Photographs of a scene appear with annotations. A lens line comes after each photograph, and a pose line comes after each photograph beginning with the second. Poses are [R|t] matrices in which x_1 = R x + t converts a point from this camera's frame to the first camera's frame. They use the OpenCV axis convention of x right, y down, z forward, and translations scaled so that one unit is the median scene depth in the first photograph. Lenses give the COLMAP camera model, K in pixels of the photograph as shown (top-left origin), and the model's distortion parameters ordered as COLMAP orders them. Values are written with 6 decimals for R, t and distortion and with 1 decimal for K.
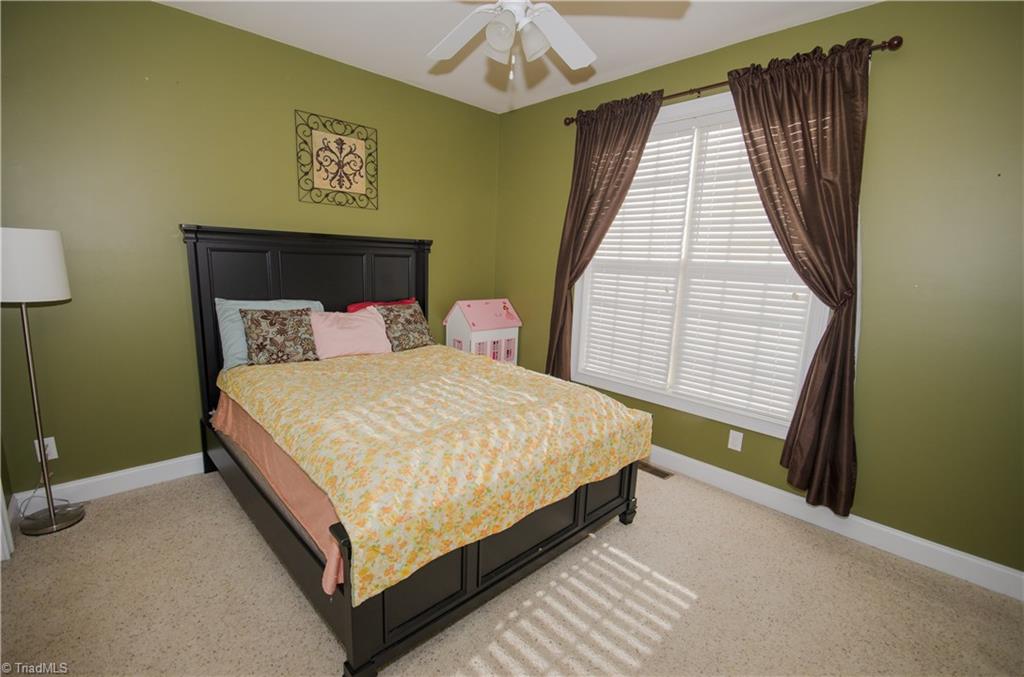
lens RADIAL K [[451.9, 0, 511.9], [0, 451.9, 339.9], [0, 0, 1]] dist [0.000414, -0.004123]
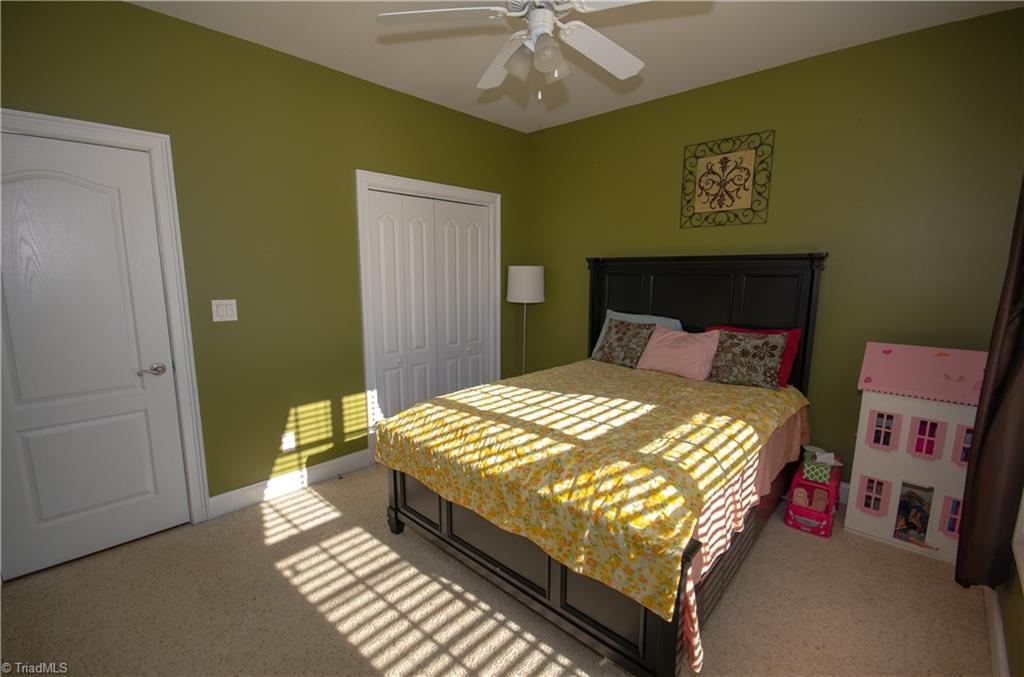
lens RADIAL K [[451.9, 0, 511.6], [0, 451.9, 342.0], [0, 0, 1]] dist [0.000414, -0.004123]
pose [[0.059587, 0.116423, -0.991411, 0.601681], [-0.179178, 0.978292, 0.104113, -0.074610], [0.982010, 0.171435, 0.079154, 0.537918]]
